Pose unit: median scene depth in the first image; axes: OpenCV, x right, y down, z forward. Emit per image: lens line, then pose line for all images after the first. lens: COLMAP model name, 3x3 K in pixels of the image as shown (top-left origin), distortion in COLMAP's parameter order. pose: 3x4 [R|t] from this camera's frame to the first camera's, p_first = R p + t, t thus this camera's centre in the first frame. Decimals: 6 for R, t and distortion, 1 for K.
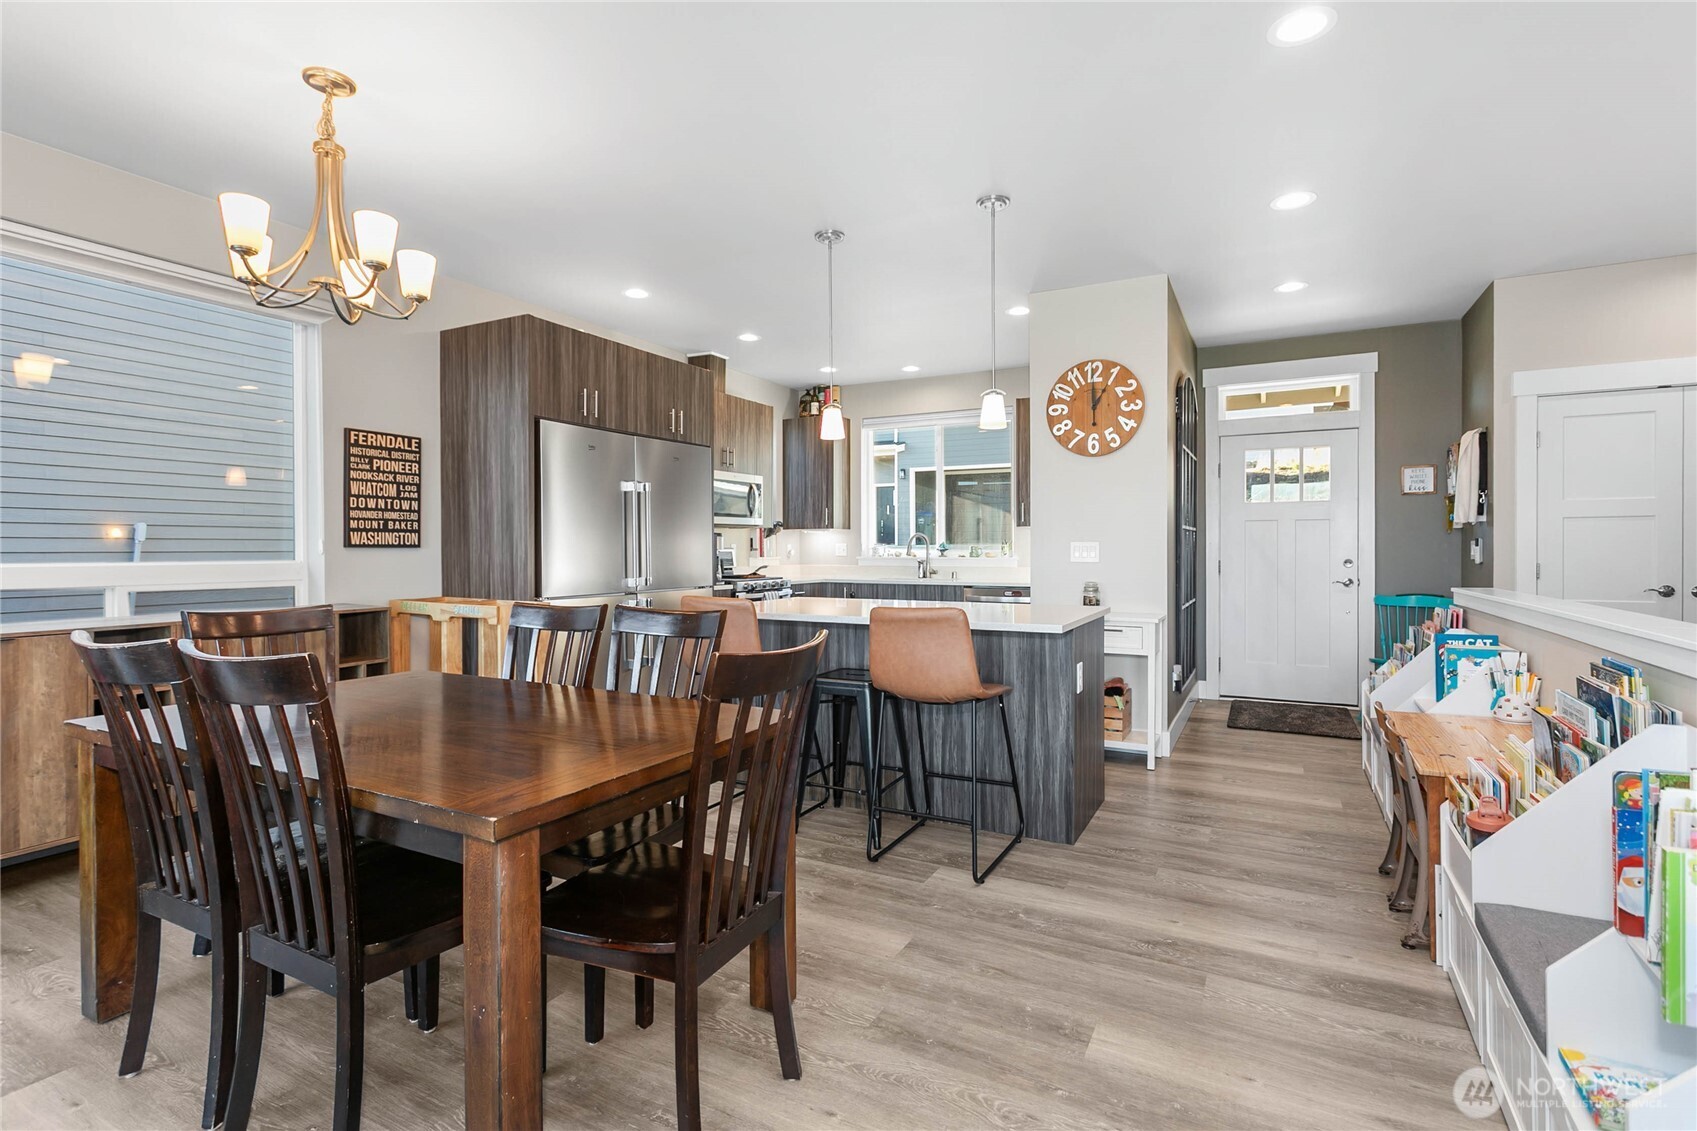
lens RADIAL K [[813.8, 0, 849.4], [0, 813.8, 548.4], [0, 0, 1]] dist [0.006373, -0.000056]
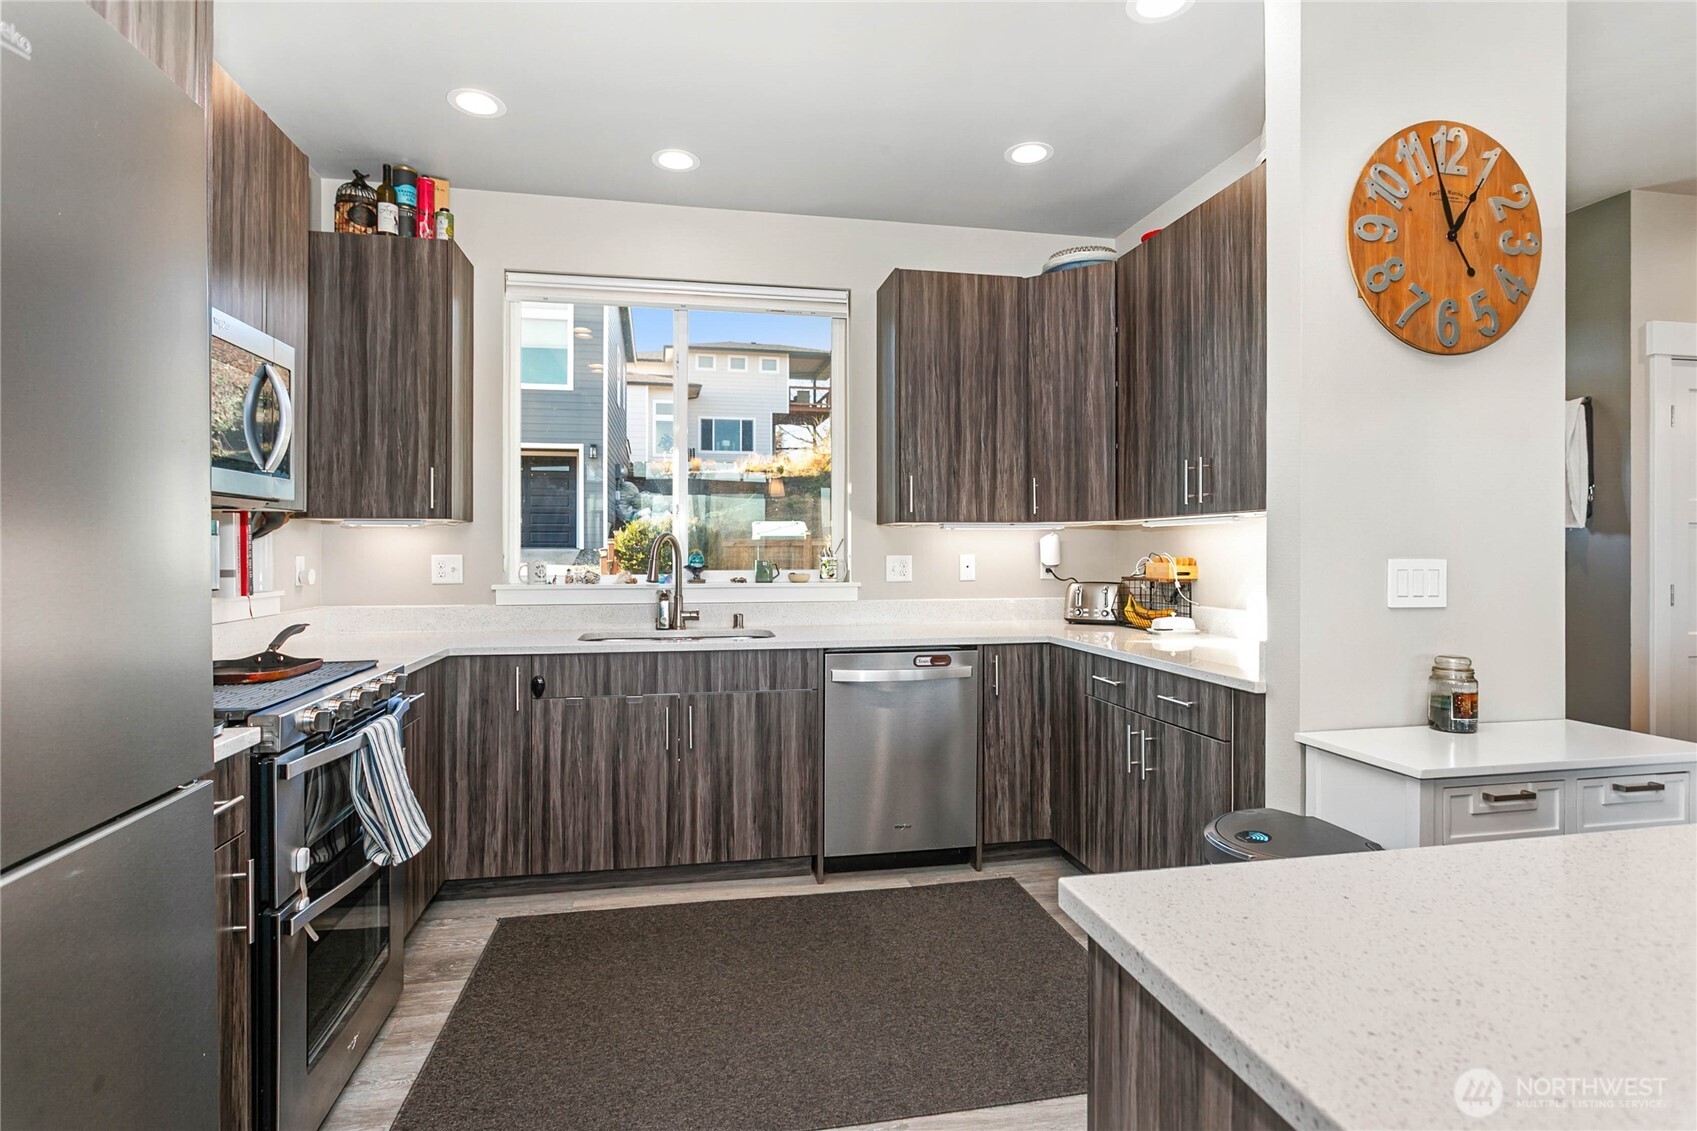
lens RADIAL K [[860.8, 0, 838.4], [0, 860.8, 548.7], [0, 0, 1]] dist [-0.001316, -0.000872]
pose [[0.778955, 0.003494, 0.627070, -0.214766], [0.000932, 0.999977, -0.006730, -0.010518], [-0.627079, 0.005827, 0.778934, 0.844392]]
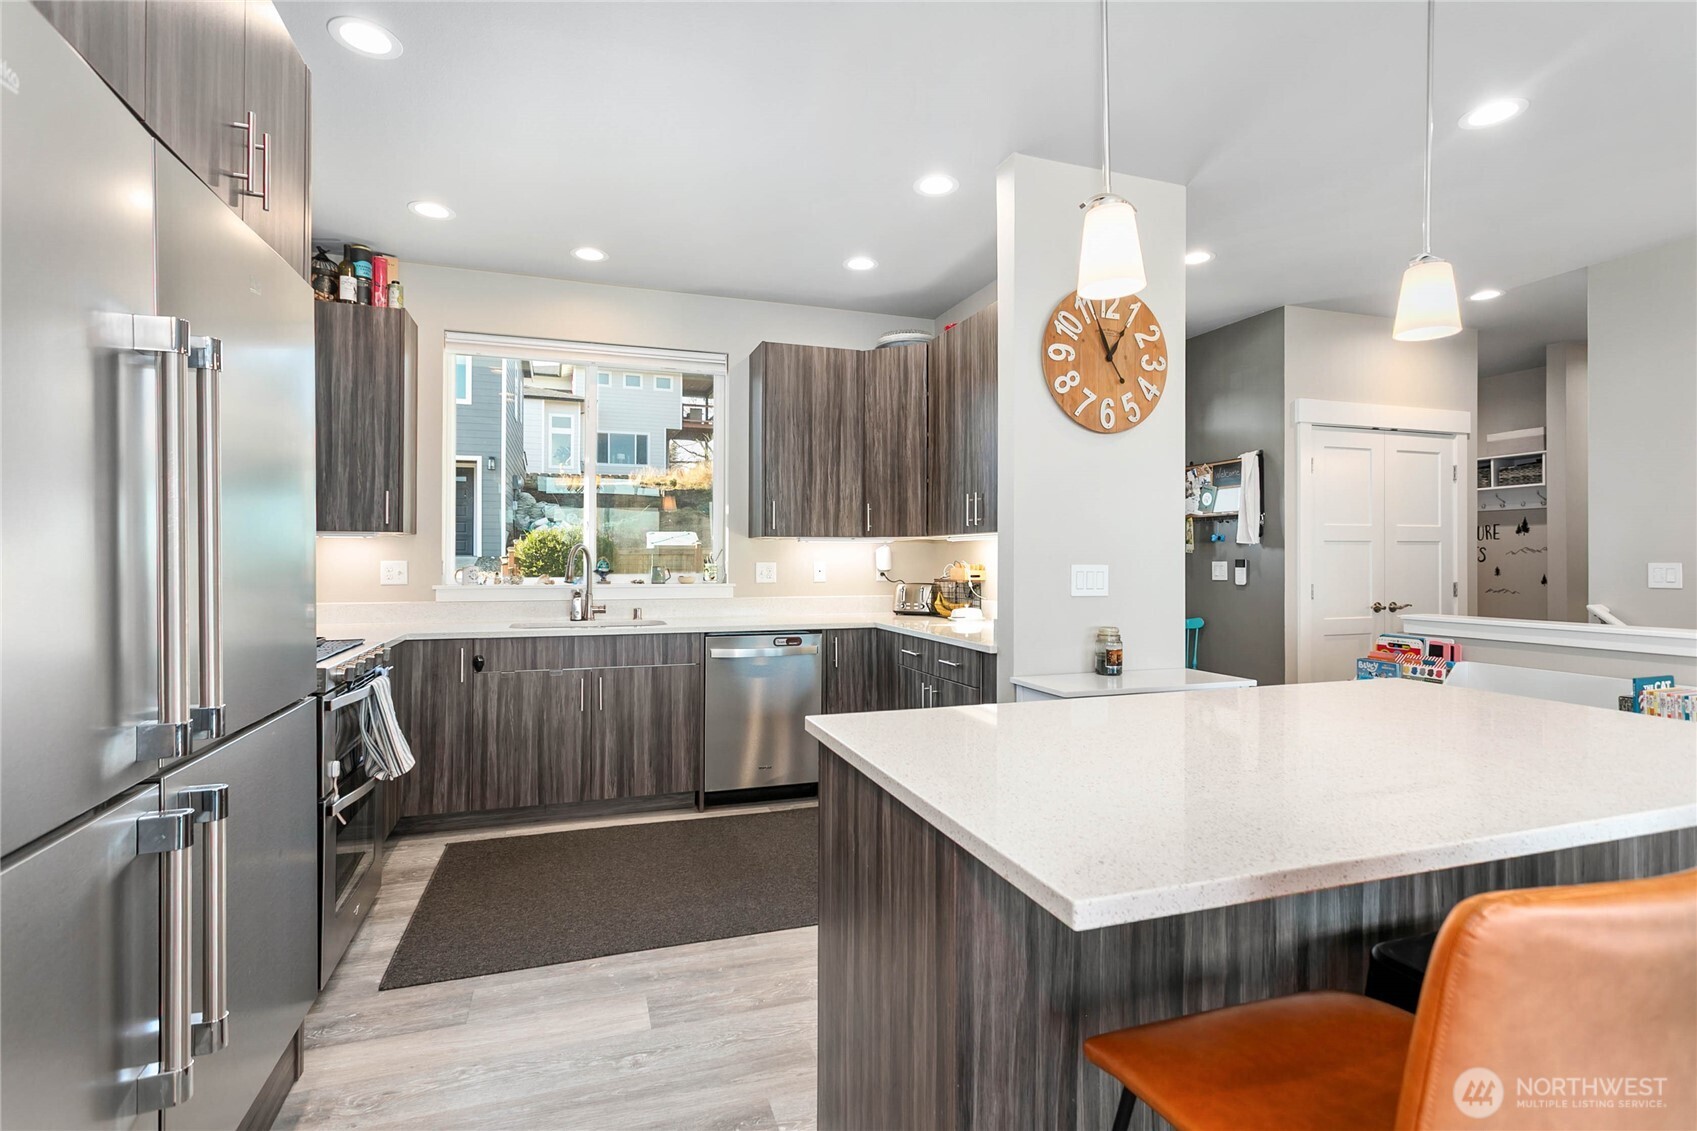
lens RADIAL K [[813.8, 0, 841.2], [0, 813.8, 554.8], [0, 0, 1]] dist [0.006373, -0.000056]
pose [[0.686904, 0.007665, 0.726708, -0.312404], [-0.001382, 0.999956, -0.009241, -0.009582], [-0.726747, 0.005343, 0.686884, 0.701140]]
